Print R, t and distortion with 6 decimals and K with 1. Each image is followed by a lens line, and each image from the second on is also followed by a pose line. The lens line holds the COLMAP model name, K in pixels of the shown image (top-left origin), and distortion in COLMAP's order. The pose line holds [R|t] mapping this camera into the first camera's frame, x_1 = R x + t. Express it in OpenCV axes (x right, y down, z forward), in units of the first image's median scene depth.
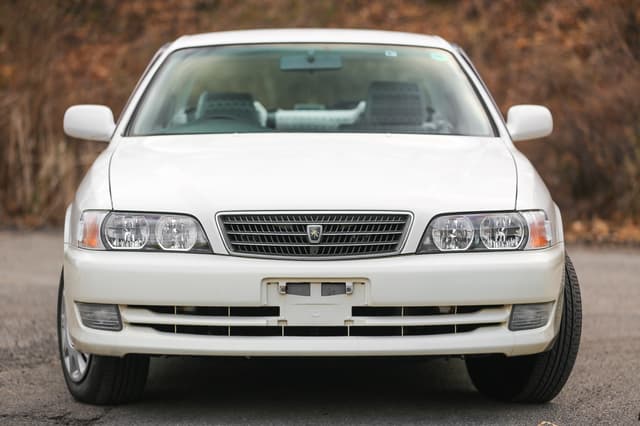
lens RADIAL K [[2350.2, 0, 320.5], [0, 2350.2, 213.8], [0, 0, 1]] dist [0.064272, 5.090012]
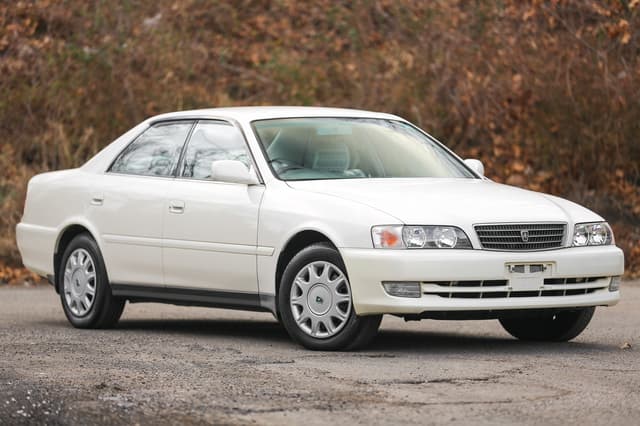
lens RADIAL K [[3044.2, 0, 319.8], [0, 3044.2, 212.6], [0, 0, 1]] dist [0.974658, 2.107268]
pose [[0.842775, -0.012332, 0.538125, -1.296042], [0.025624, 0.999523, -0.017226, 0.025451], [-0.537656, 0.028306, 0.842689, -0.766655]]
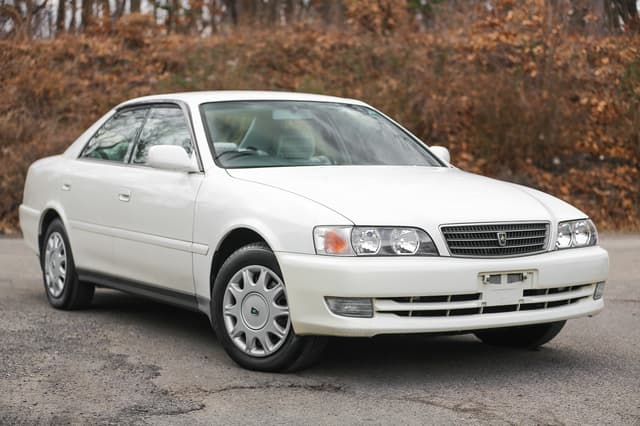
lens RADIAL K [[1330.3, 0, 318.3], [0, 1330.3, 213.6], [0, 0, 1]] dist [-0.274134, -0.029466]
pose [[0.862094, -0.021100, 0.506309, -0.485312], [0.018254, 0.999777, 0.010585, -0.016478], [-0.506419, 0.000117, 0.862287, 0.377526]]
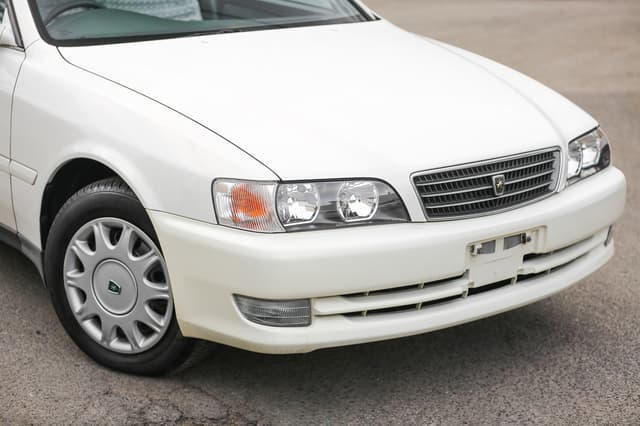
lens RADIAL K [[1332.9, 0, 319.9], [0, 1332.9, 213.6], [0, 0, 1]] dist [-0.255249, -0.185870]
pose [[0.770924, -0.154238, 0.617971, -0.368982], [0.005482, 0.971808, 0.235712, -0.100500], [-0.636904, -0.178328, 0.750035, 0.650994]]
